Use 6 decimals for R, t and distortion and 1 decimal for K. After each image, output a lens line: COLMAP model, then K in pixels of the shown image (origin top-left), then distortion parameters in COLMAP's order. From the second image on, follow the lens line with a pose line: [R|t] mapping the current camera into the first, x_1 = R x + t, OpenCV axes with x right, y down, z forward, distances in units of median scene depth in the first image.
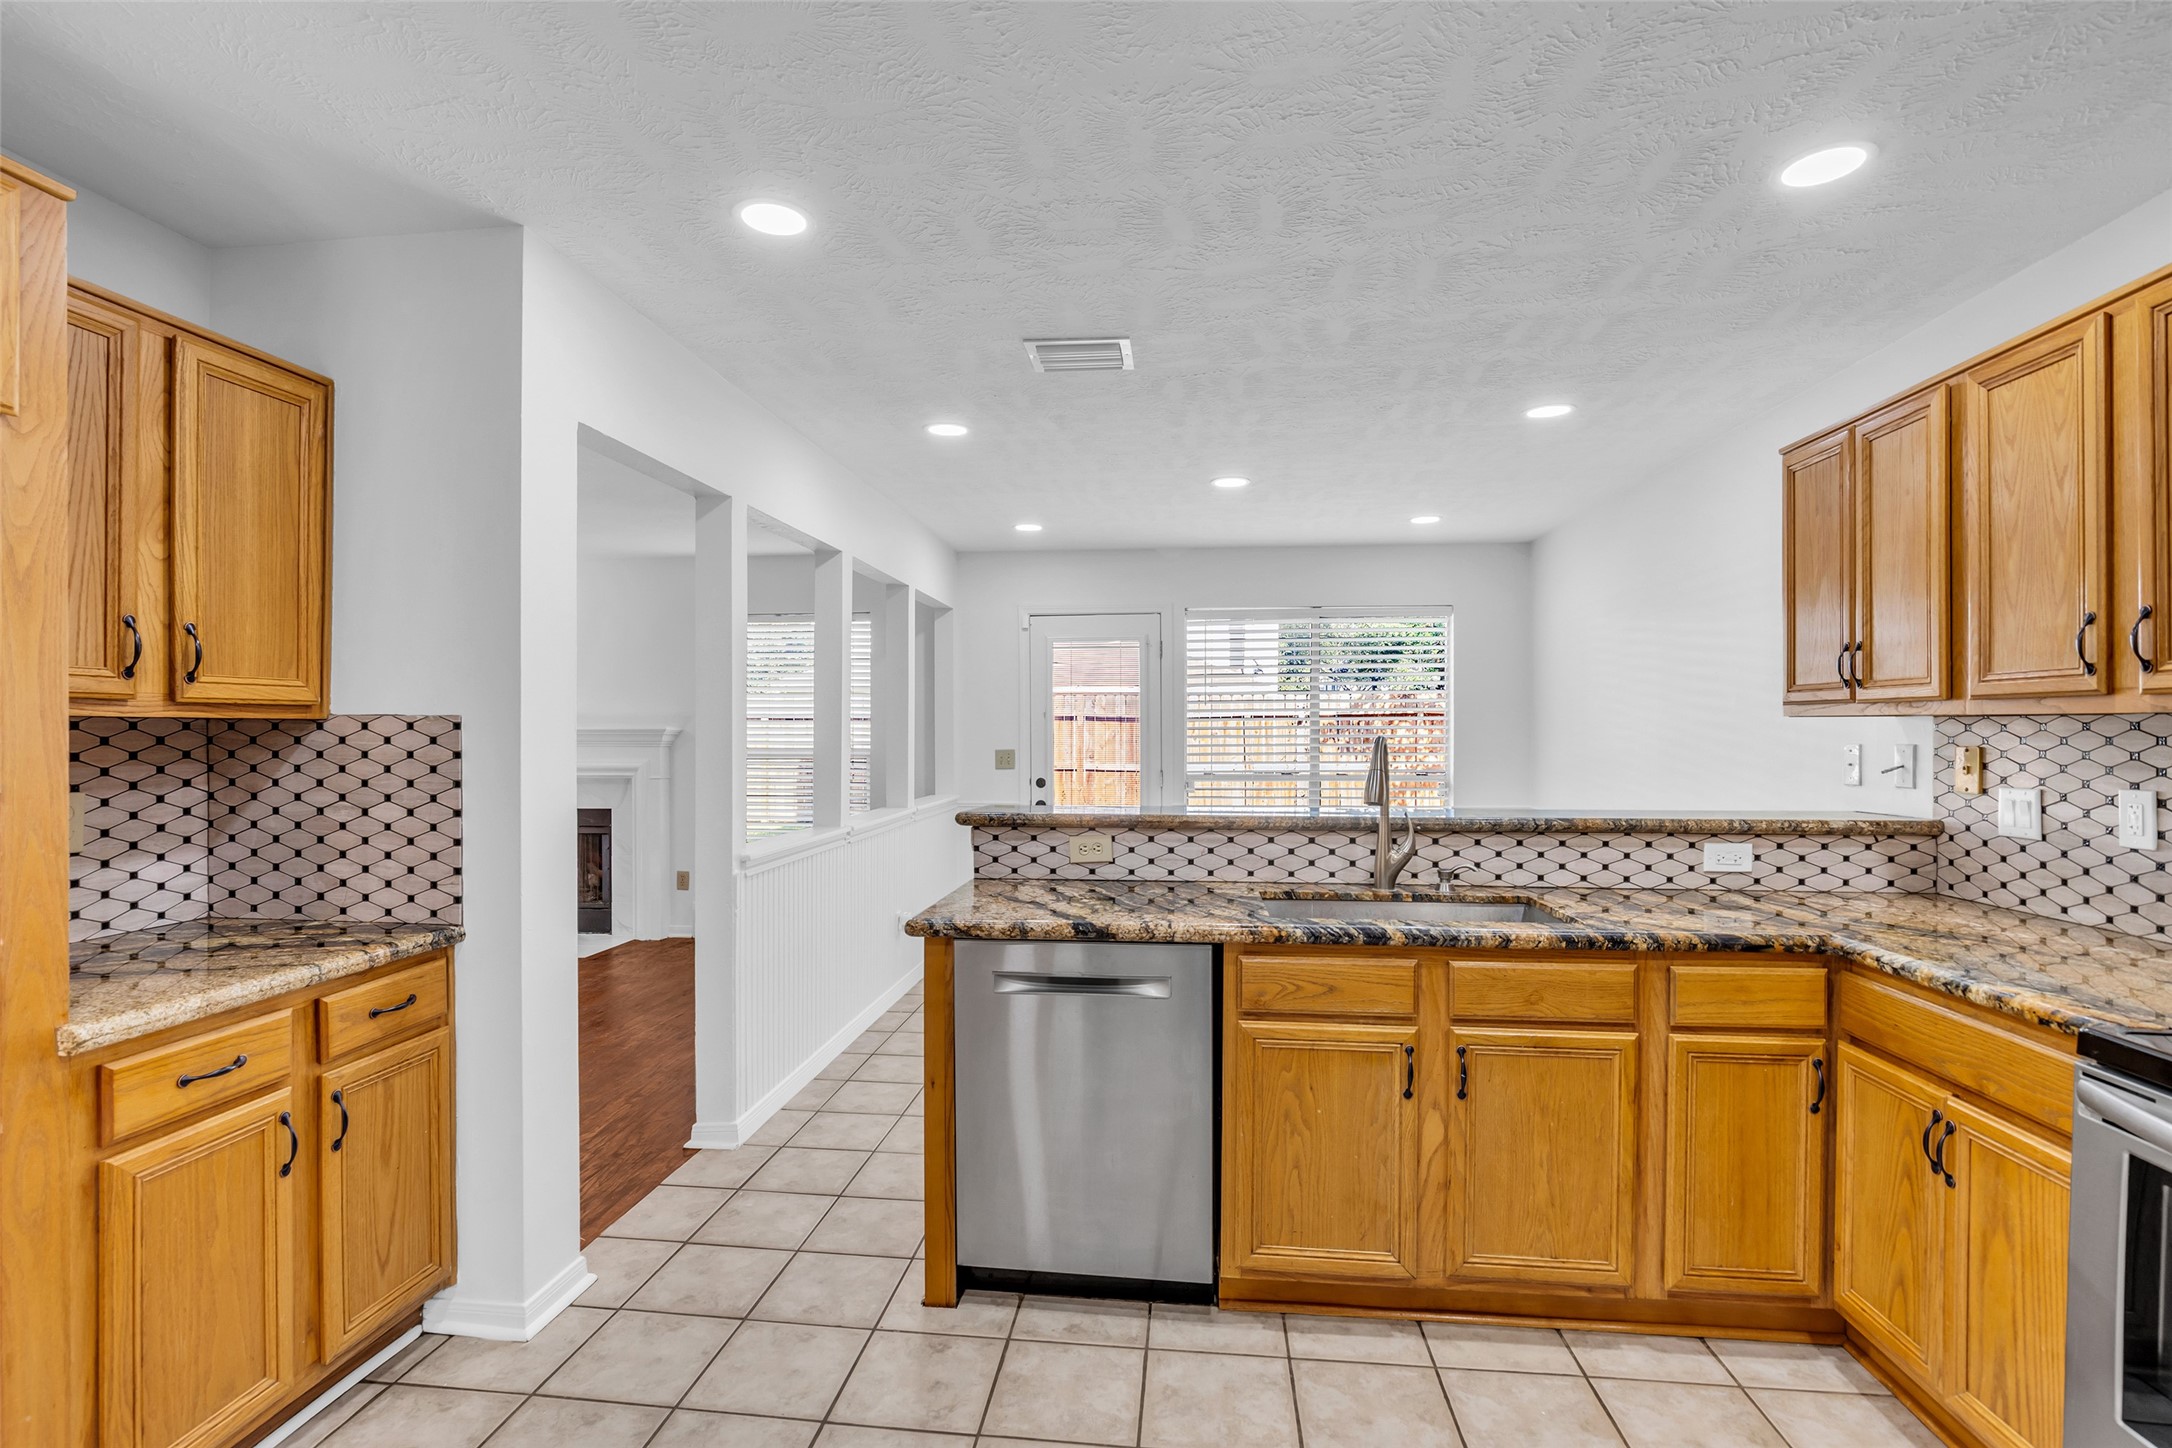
lens RADIAL K [[1001.8, 0, 1088.5], [0, 1001.8, 732.9], [0, 0, 1]] dist [-0.018748, 0.005991]
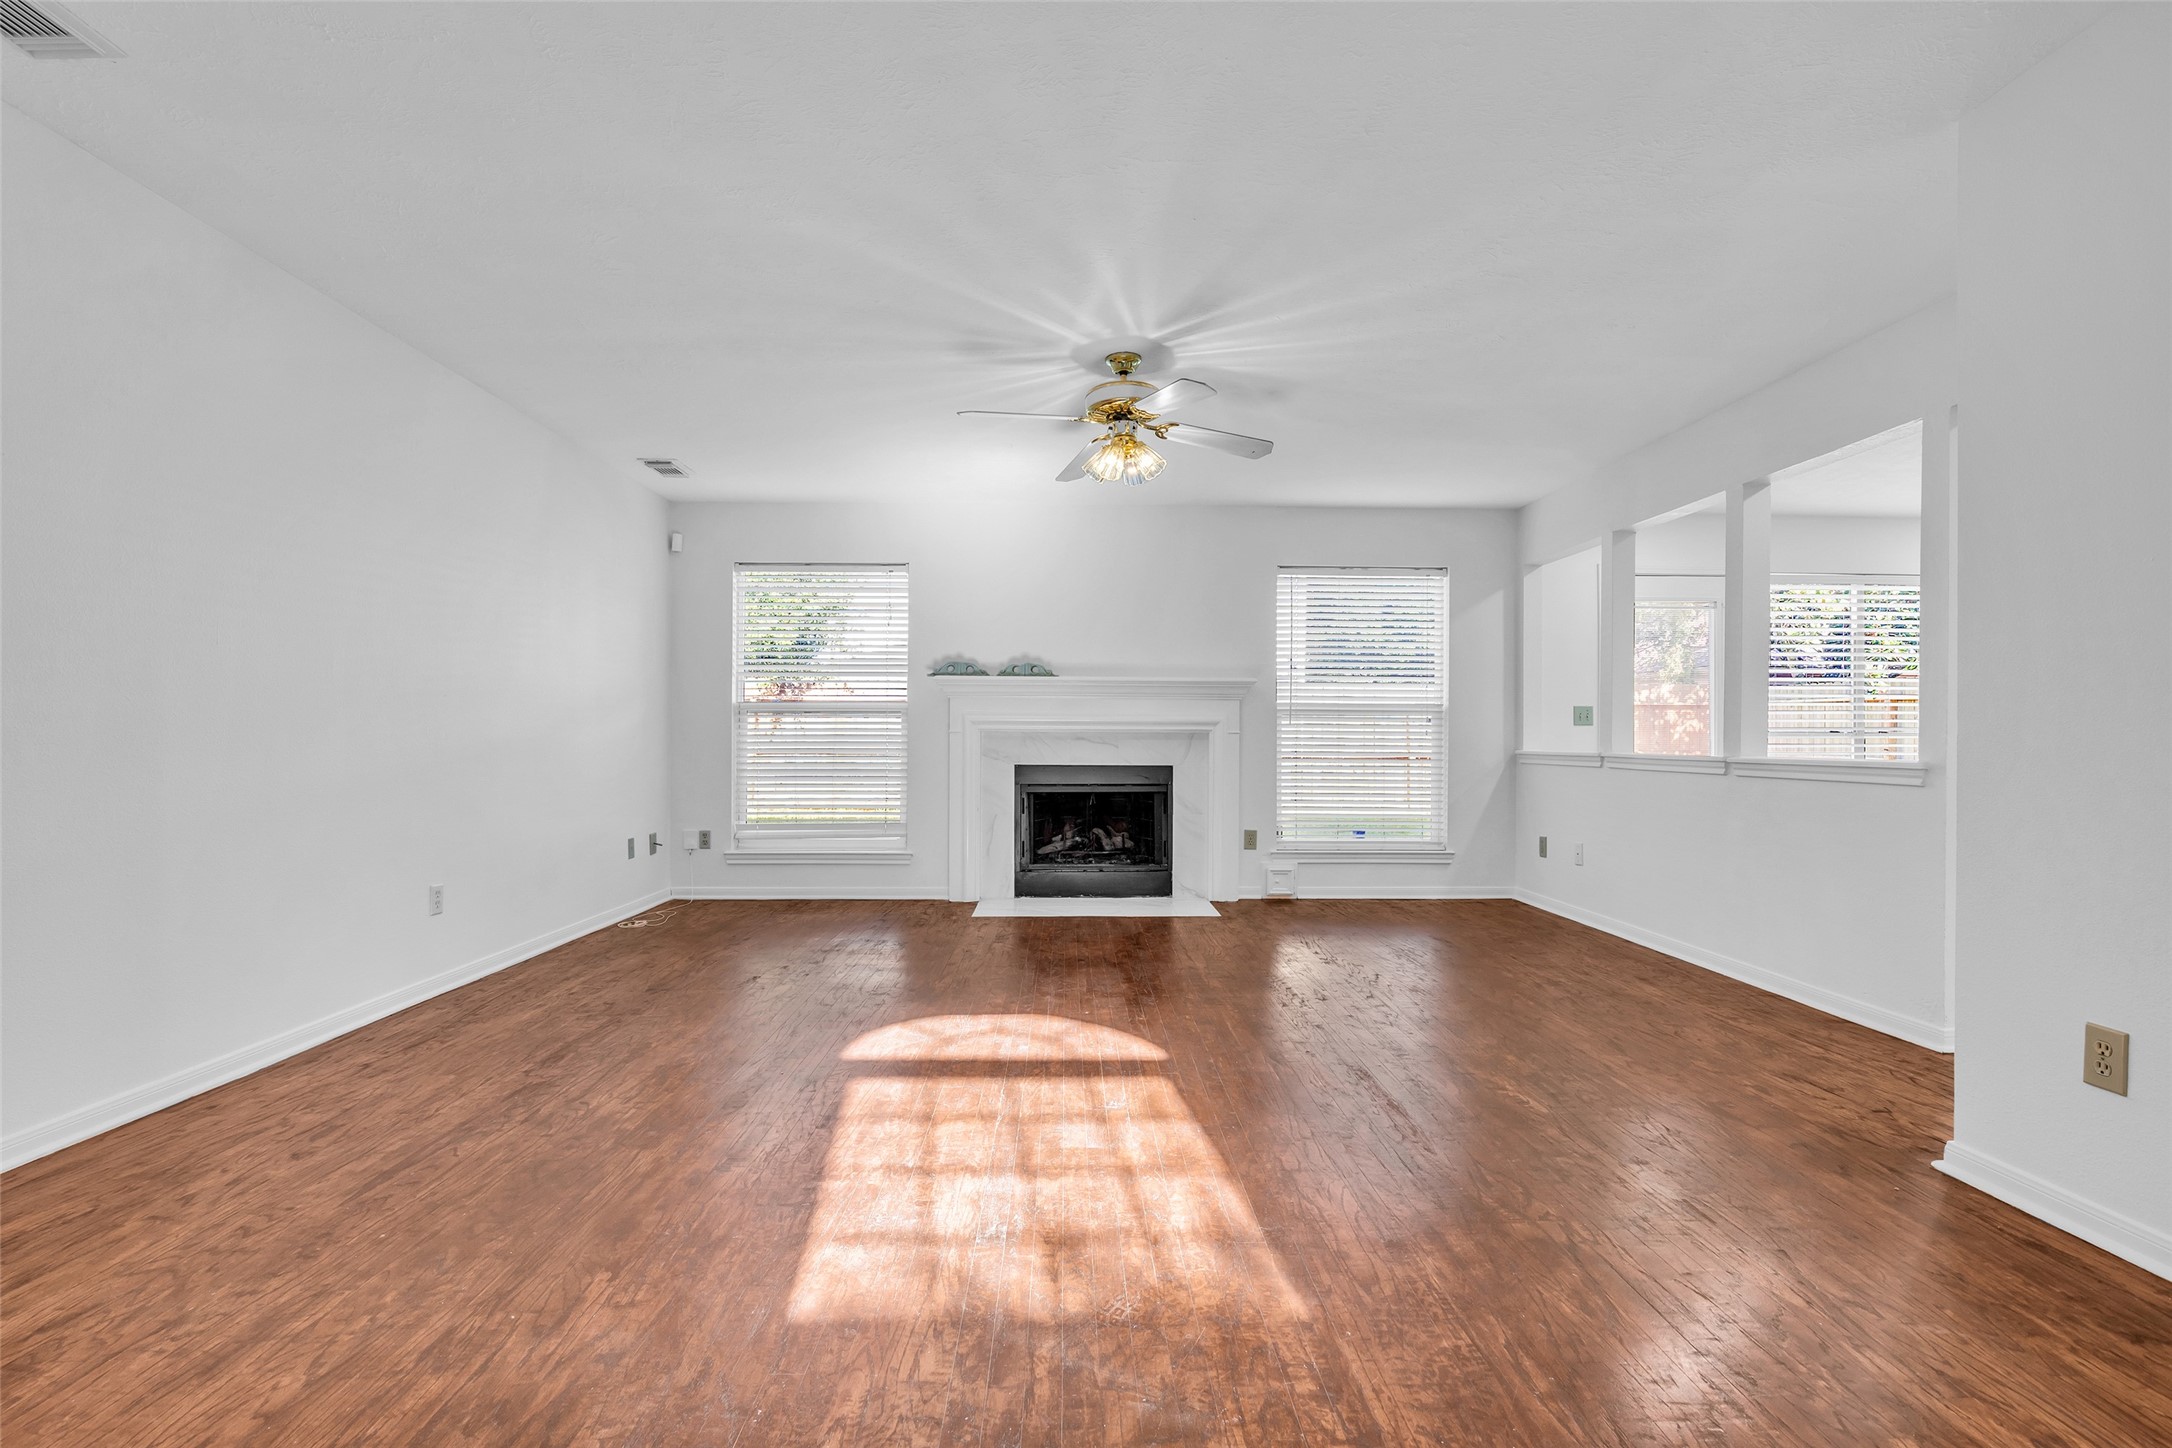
lens RADIAL K [[1001.8, 0, 1082.8], [0, 1001.8, 730.1], [0, 0, 1]] dist [-0.018748, 0.005991]
pose [[0.990655, 0.006066, 0.136253, -2.002259], [-0.004466, 0.999917, -0.012047, 0.153899], [-0.136315, 0.011326, 0.990601, 0.181480]]
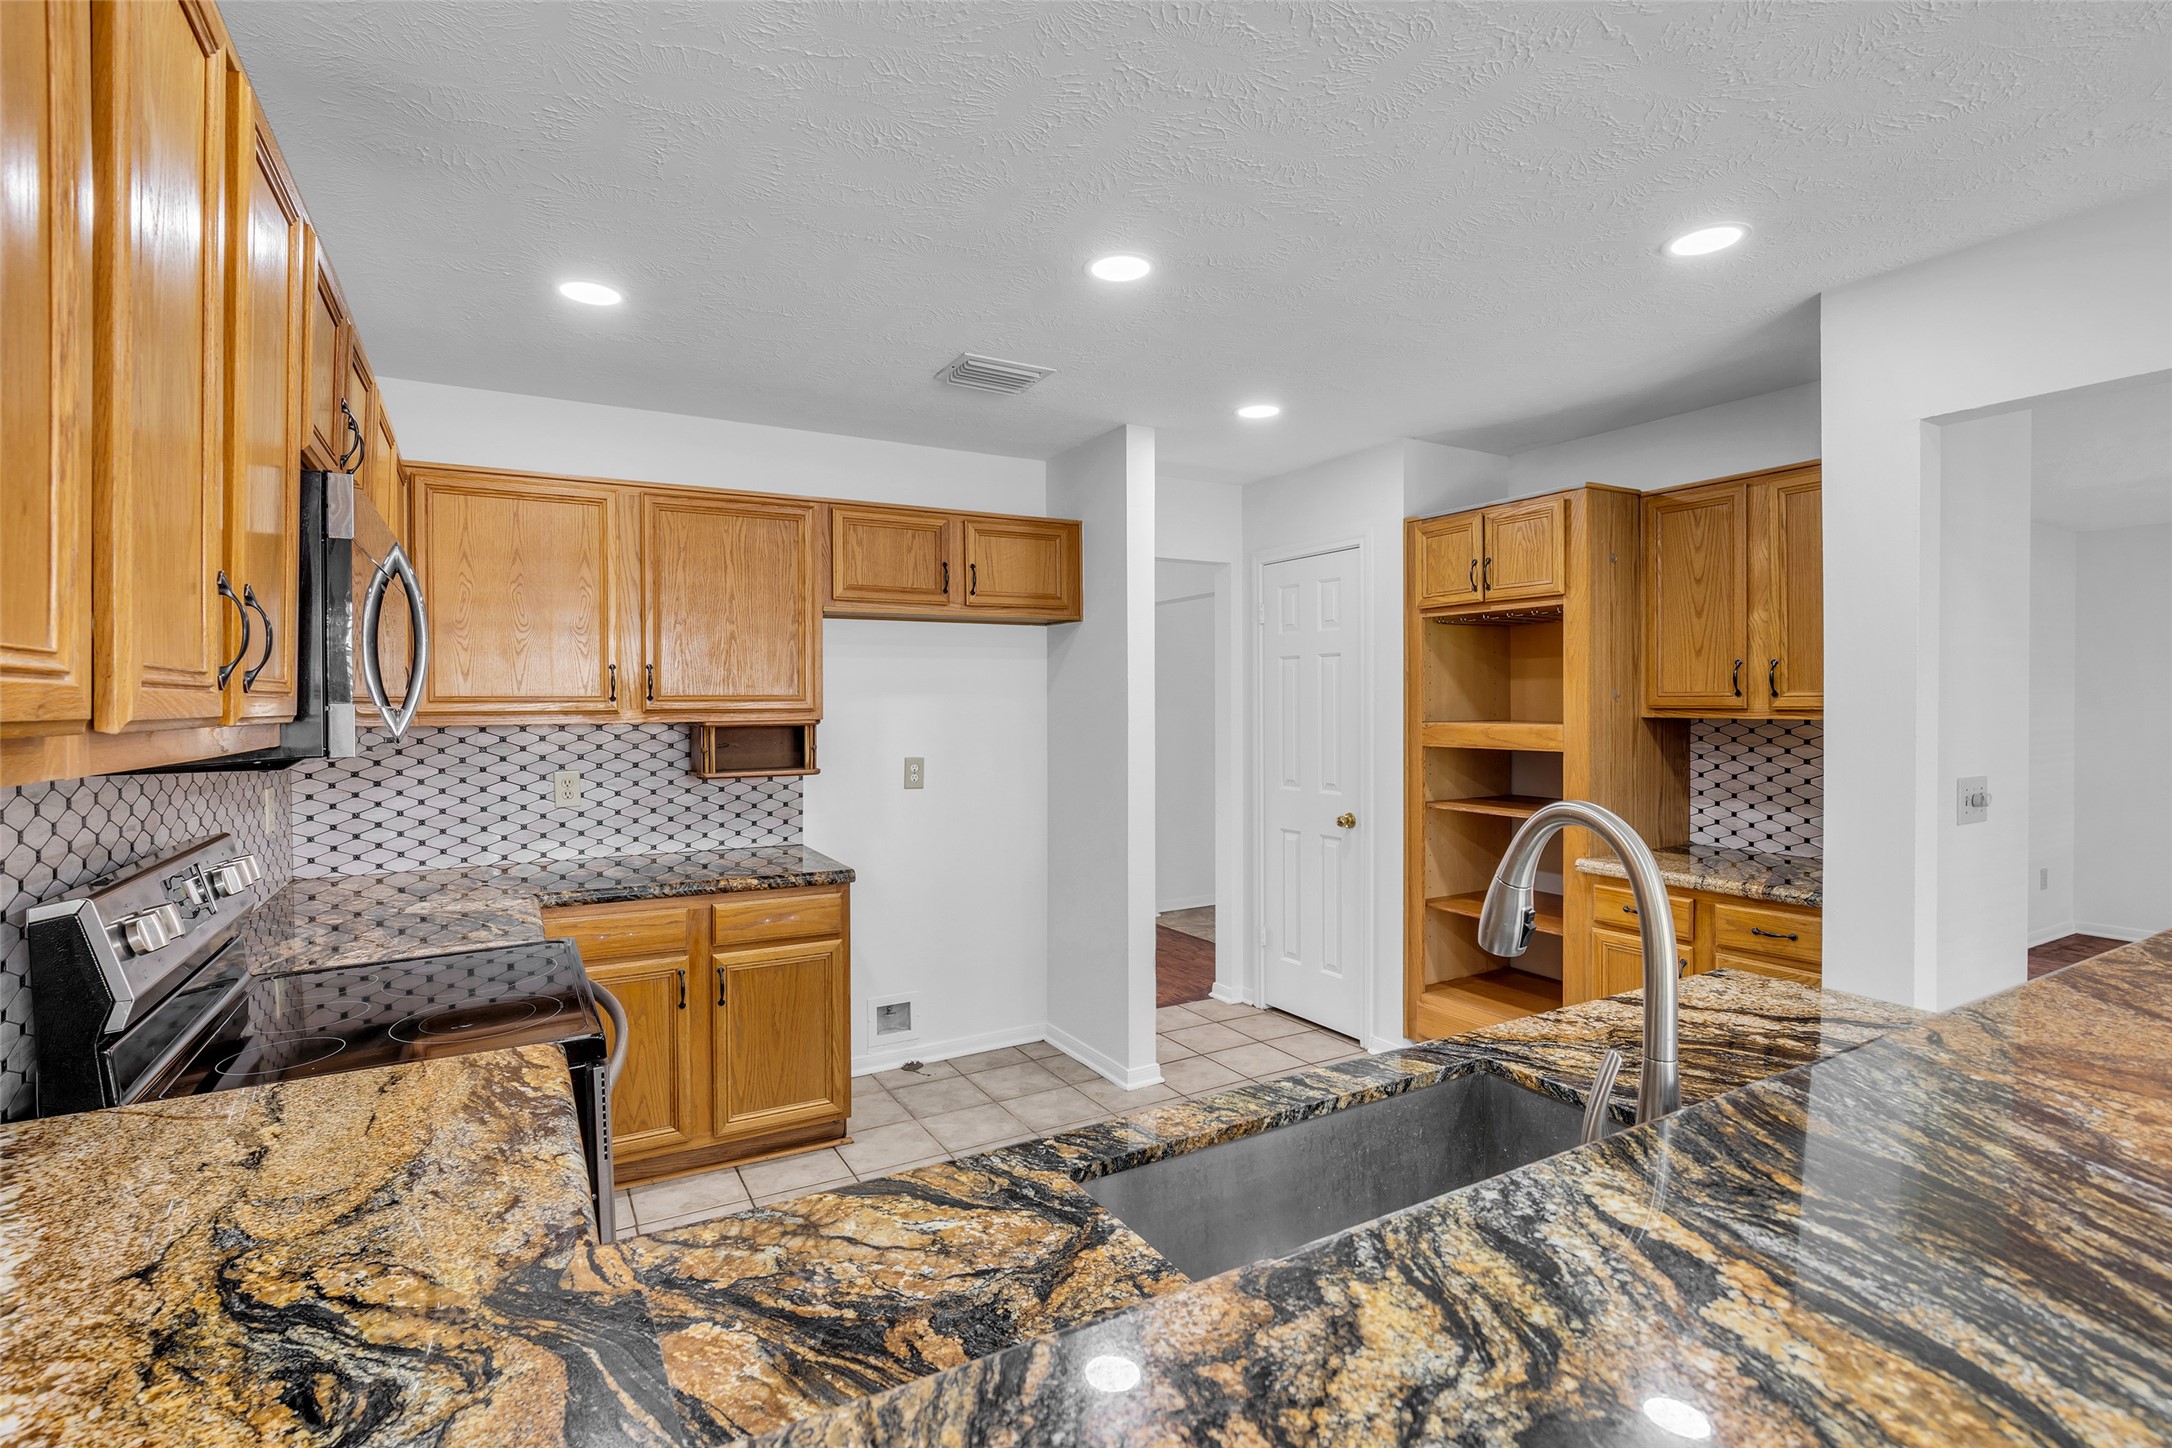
lens RADIAL K [[1001.8, 0, 1084.8], [0, 1001.8, 710.6], [0, 0, 1]] dist [-0.018748, 0.005991]
pose [[-0.807971, 0.008490, -0.589161, 0.780992], [0.002554, 0.999937, 0.010906, -0.042360], [0.589217, 0.007307, -0.807942, 1.407166]]
